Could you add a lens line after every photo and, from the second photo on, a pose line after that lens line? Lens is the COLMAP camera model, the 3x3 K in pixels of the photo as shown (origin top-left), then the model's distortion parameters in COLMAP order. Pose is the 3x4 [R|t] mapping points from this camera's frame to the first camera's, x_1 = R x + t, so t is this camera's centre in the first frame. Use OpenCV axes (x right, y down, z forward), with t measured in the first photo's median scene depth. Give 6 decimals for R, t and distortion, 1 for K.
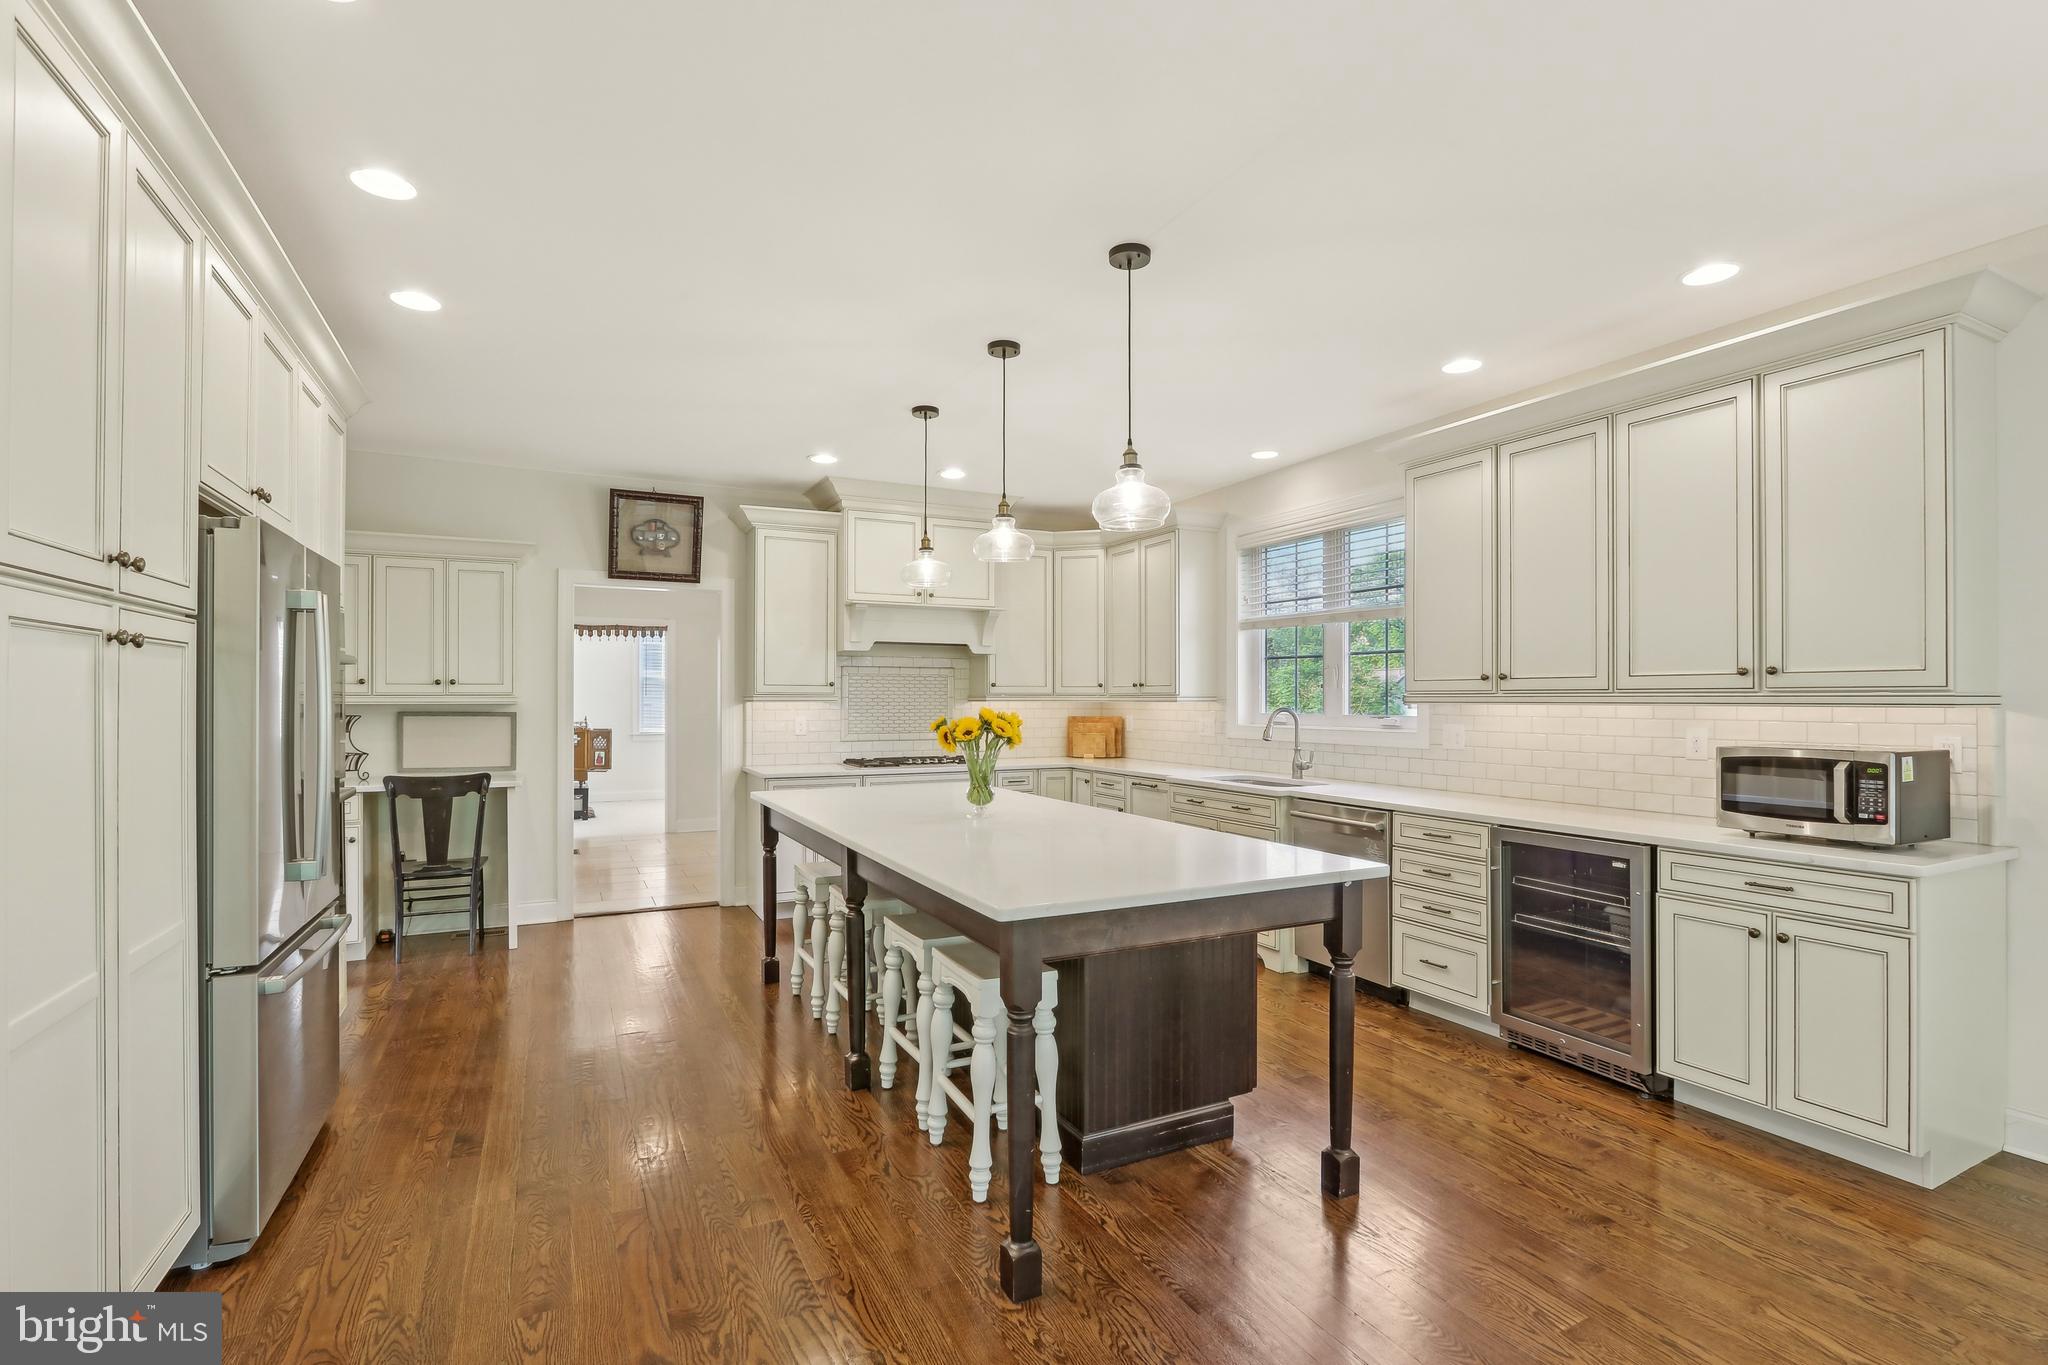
lens RADIAL K [[974.5, 0, 1017.8], [0, 974.5, 703.0], [0, 0, 1]] dist [-0.001904, 0.000099]
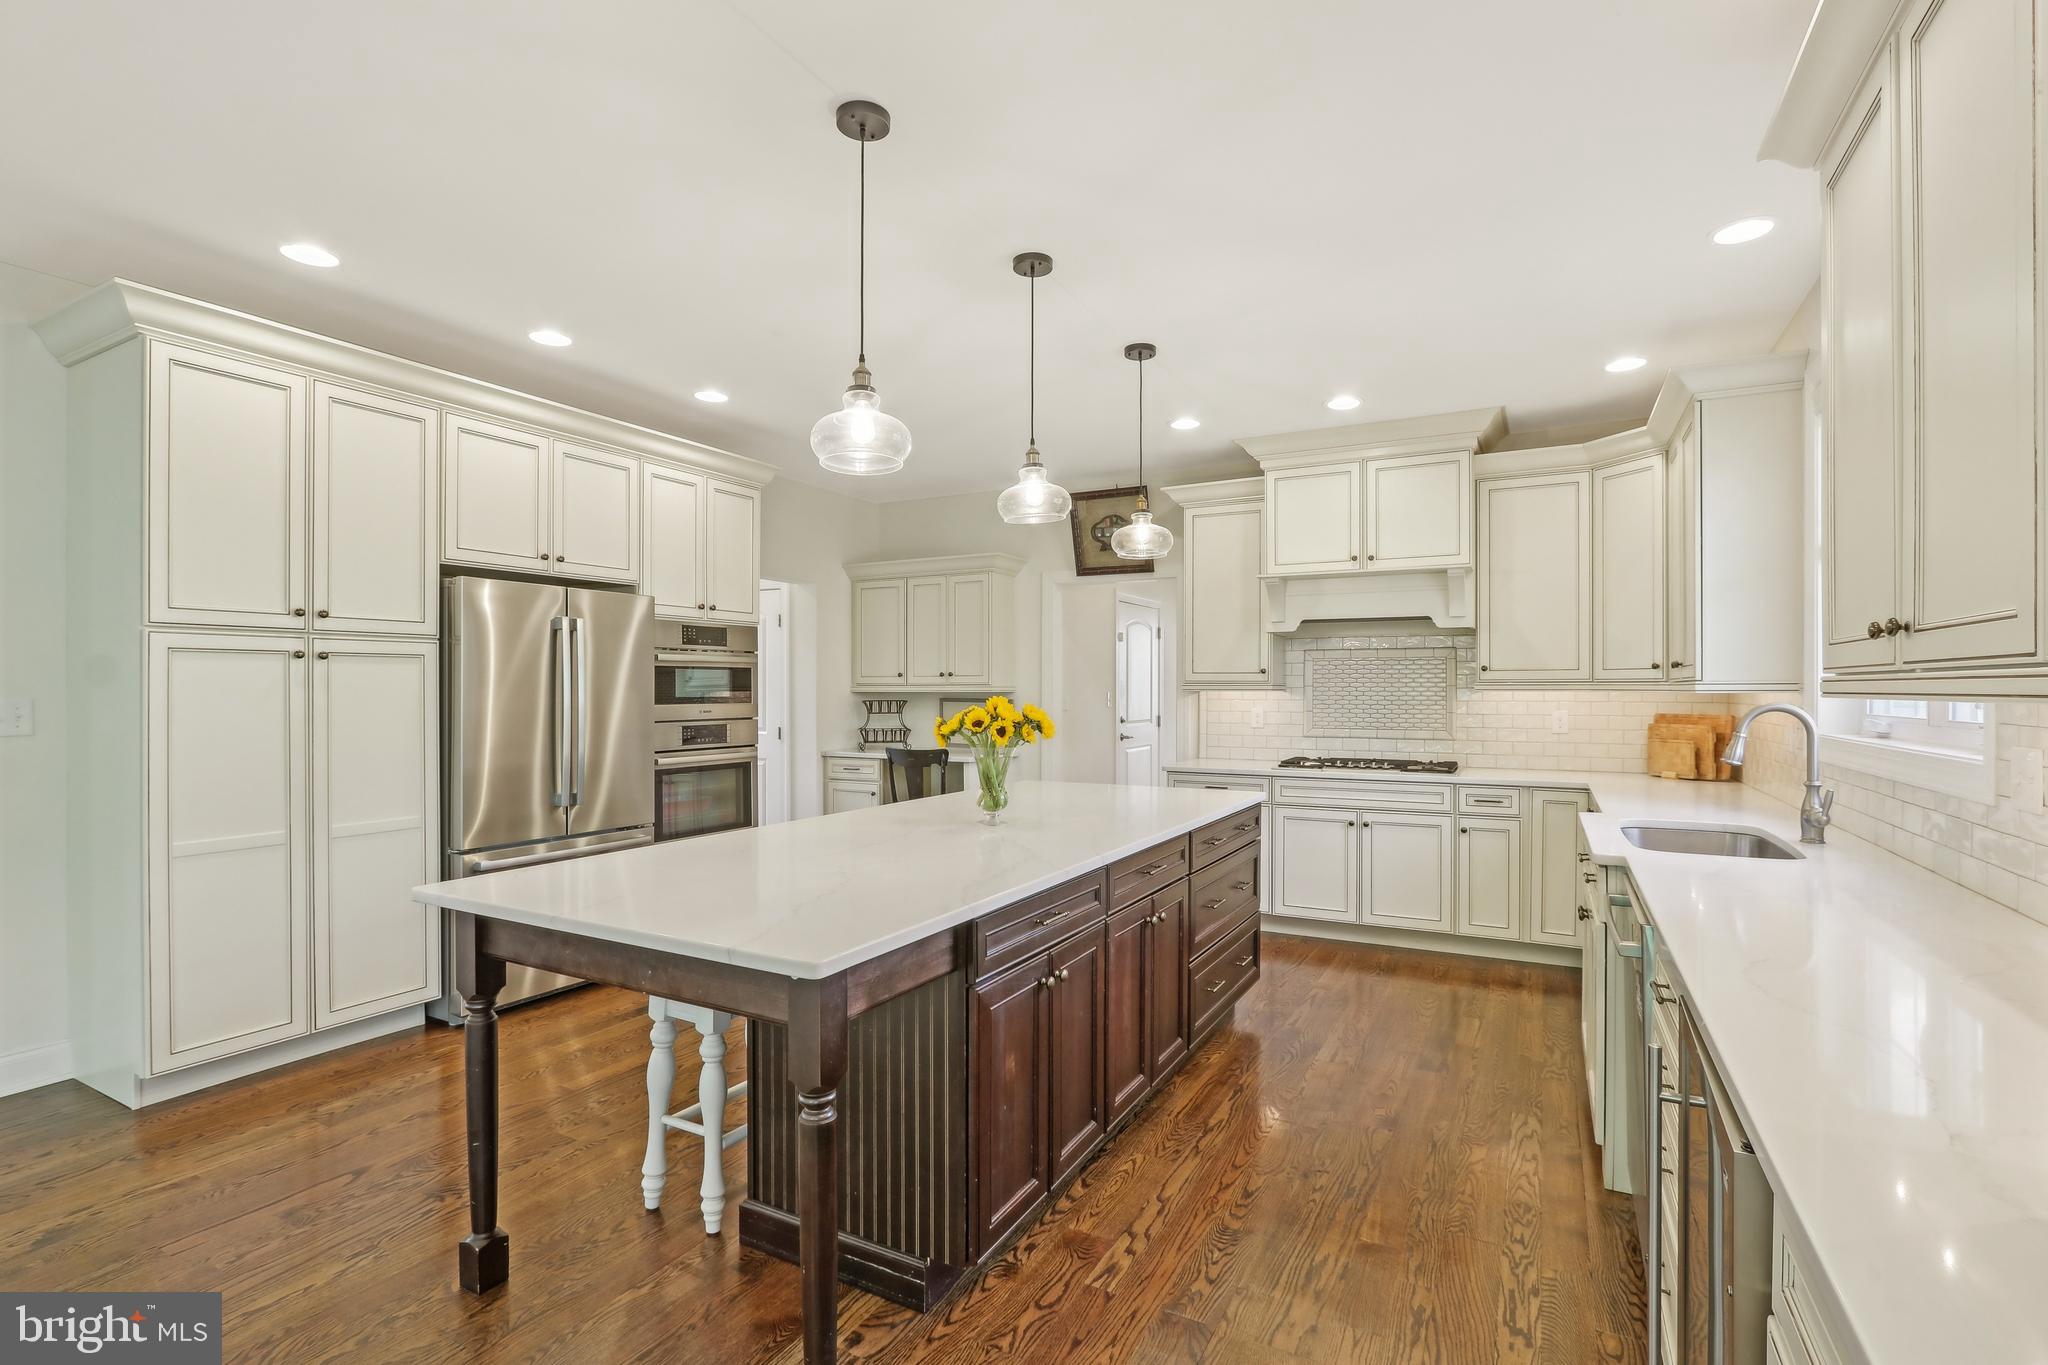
lens RADIAL K [[957.3, 0, 1024.0], [0, 957.3, 682.5], [0, 0, 1]] dist [0.000814, 0.000416]
pose [[0.581345, -0.005545, -0.813638, 0.468803], [-0.002308, 0.999962, -0.008464, -0.001089], [0.813654, 0.006799, 0.581310, 0.381760]]
